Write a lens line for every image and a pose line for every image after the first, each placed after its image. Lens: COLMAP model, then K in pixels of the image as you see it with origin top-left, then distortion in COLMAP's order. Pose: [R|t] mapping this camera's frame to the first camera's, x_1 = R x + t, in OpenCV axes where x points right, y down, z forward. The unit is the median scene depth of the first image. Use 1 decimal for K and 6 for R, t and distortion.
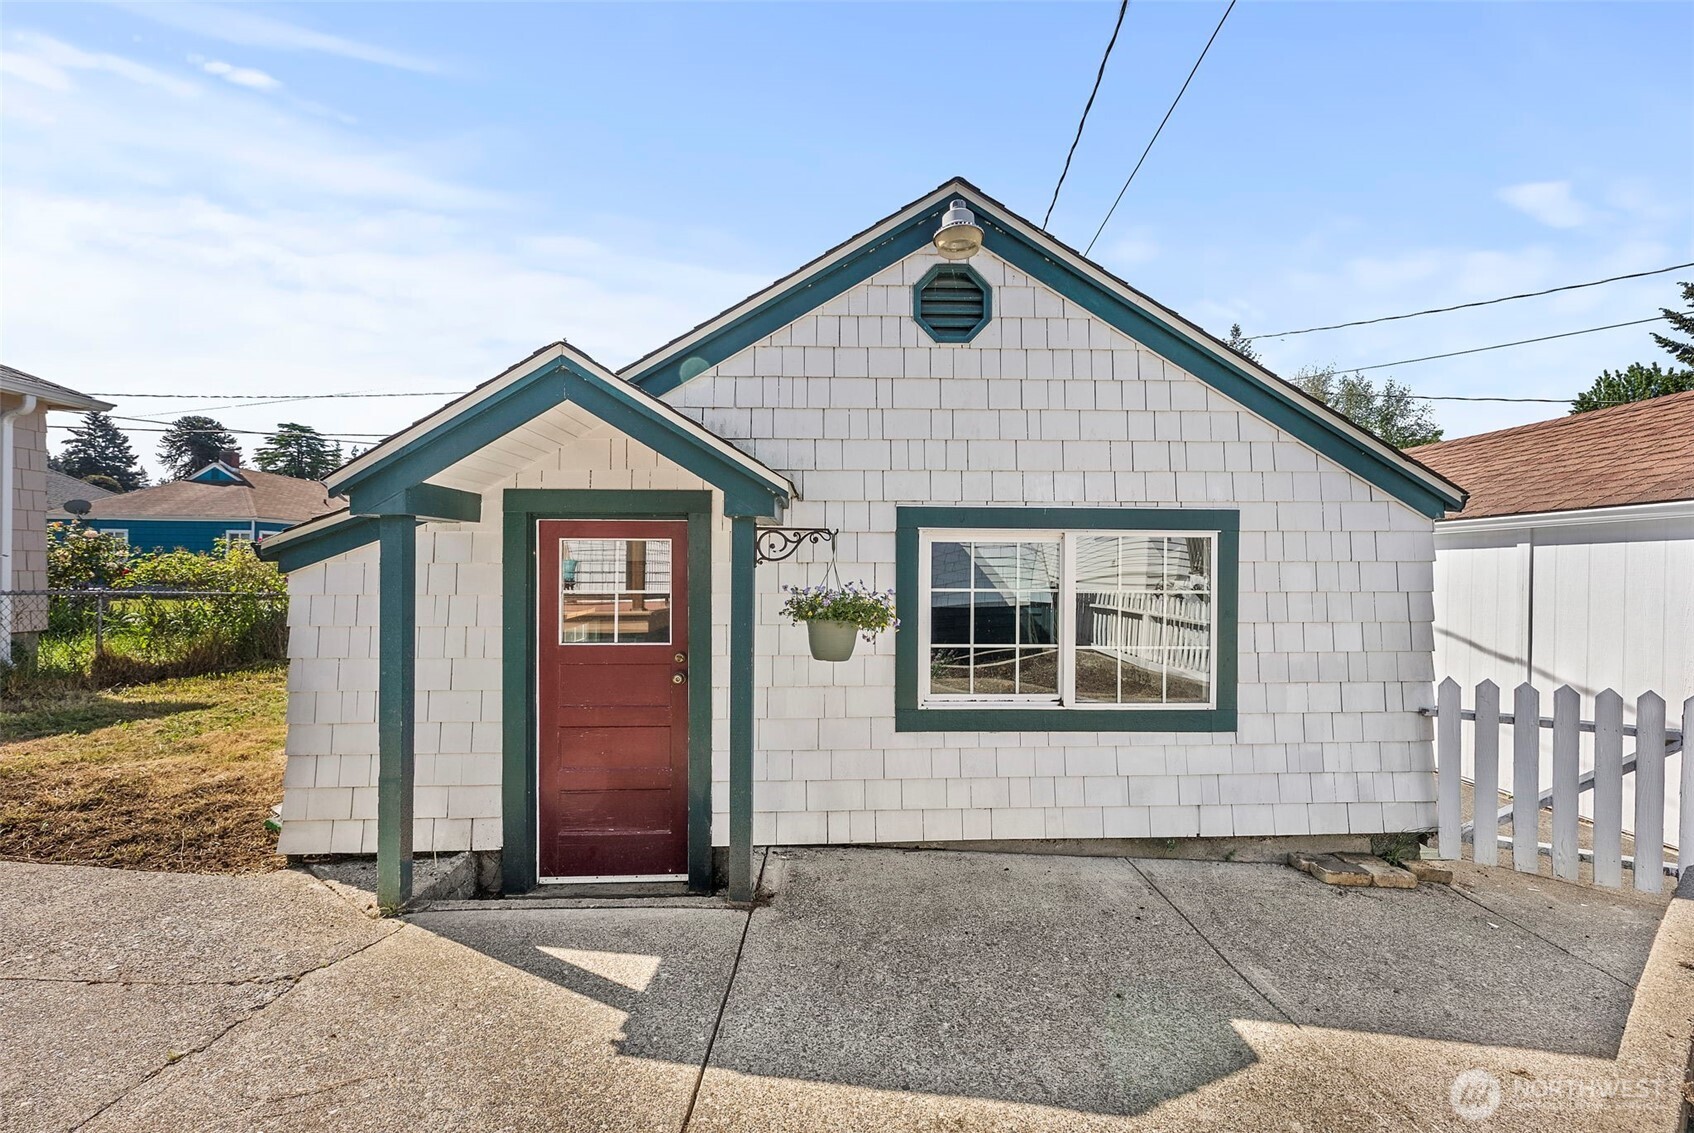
lens RADIAL K [[683.8, 0, 853.0], [0, 683.8, 566.4], [0, 0, 1]] dist [-0.000327, -0.000172]
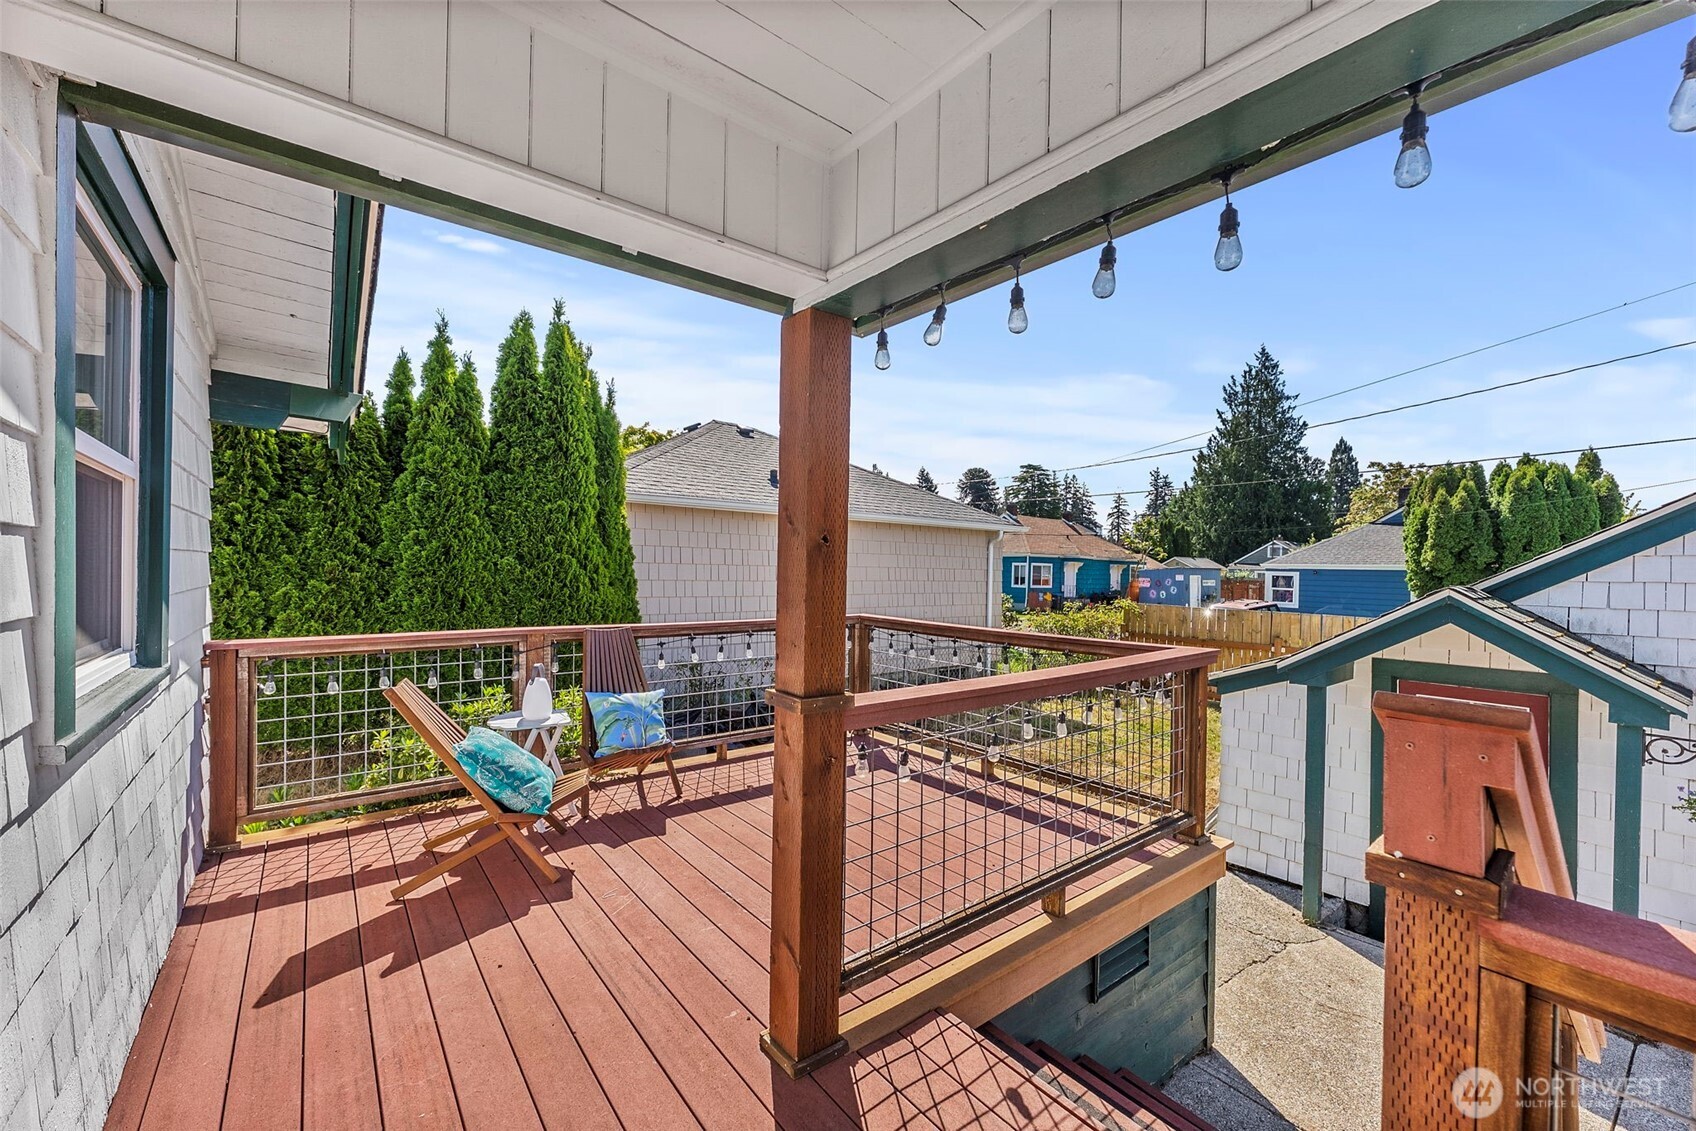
lens RADIAL K [[684.7, 0, 854.0], [0, 684.7, 565.4], [0, 0, 1]] dist [-0.000327, -0.000172]
pose [[0.606118, 0.005767, -0.795354, -0.022449], [-0.014005, 0.999896, -0.003422, -0.279810], [0.795252, 0.013213, 0.606136, -0.735511]]
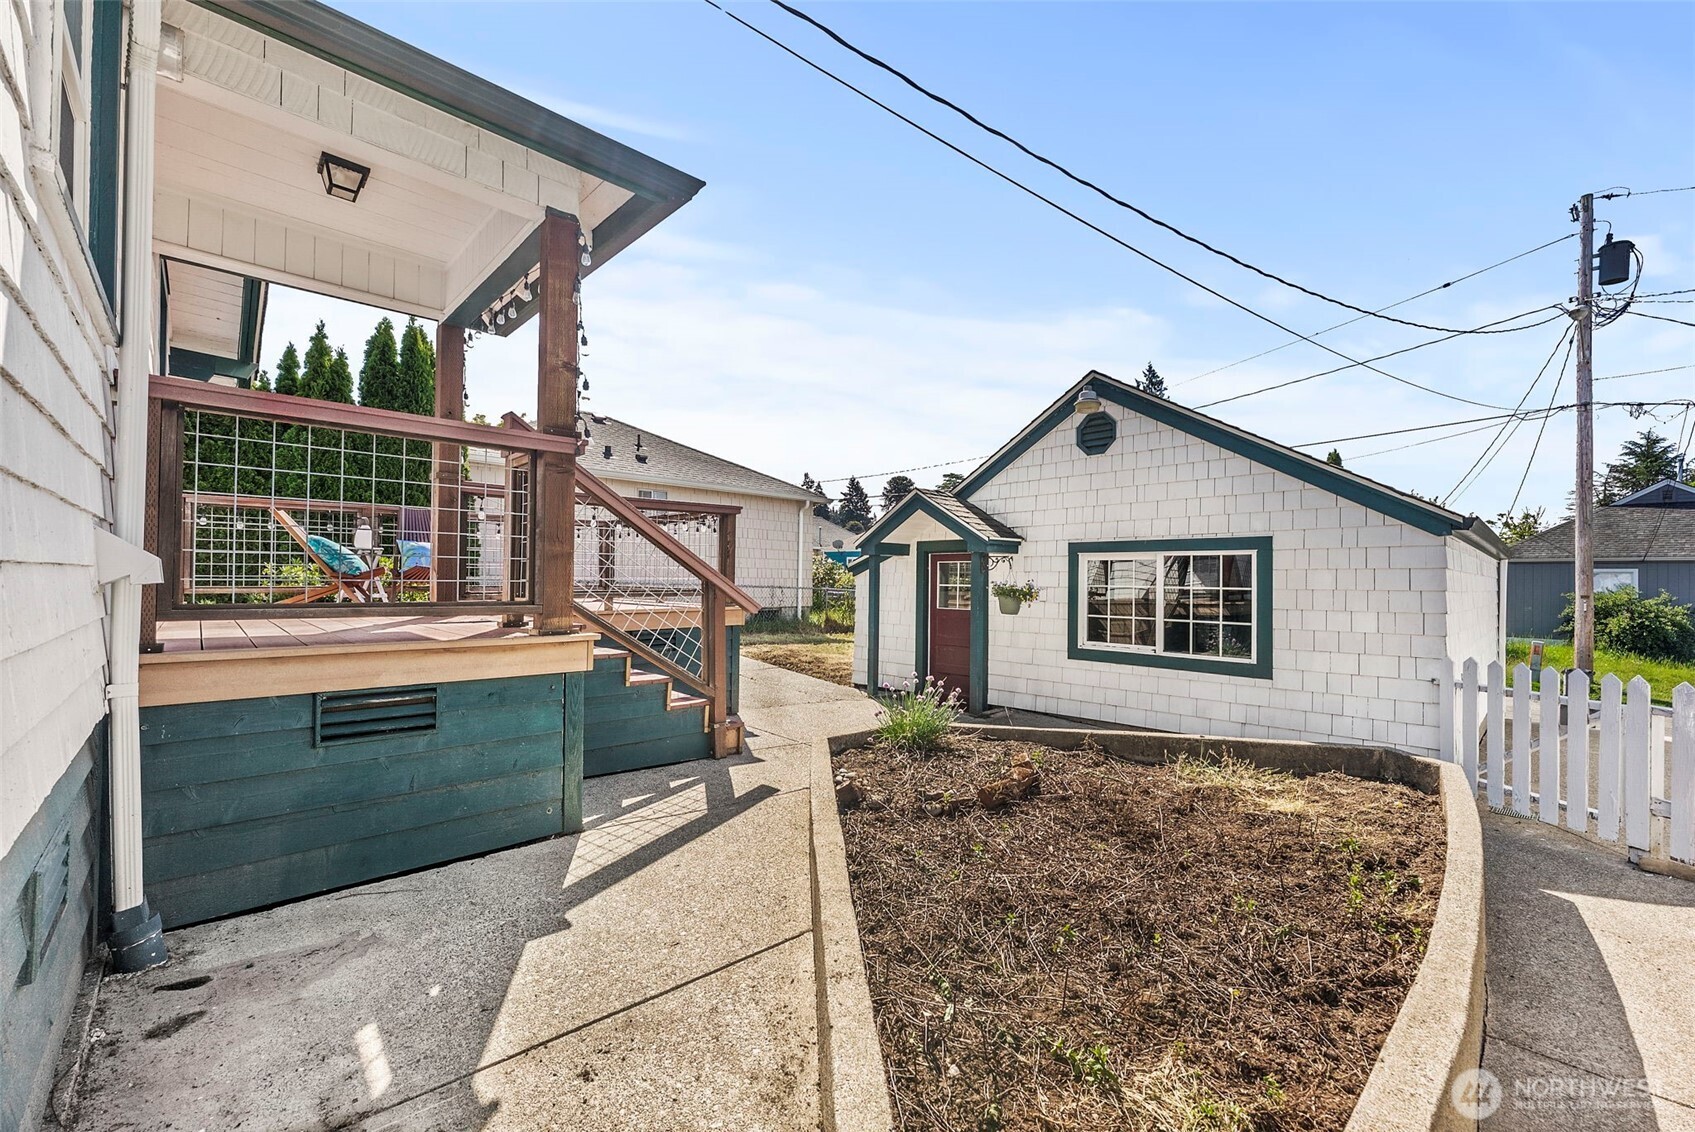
lens RADIAL K [[693.2, 0, 861.5], [0, 693.2, 567.8], [0, 0, 1]] dist [0.000630, -0.000103]
pose [[0.676775, -0.009732, -0.736126, 1.108066], [-0.007077, 0.999780, -0.019724, 0.026795], [0.736156, 0.018558, 0.676557, -0.759734]]
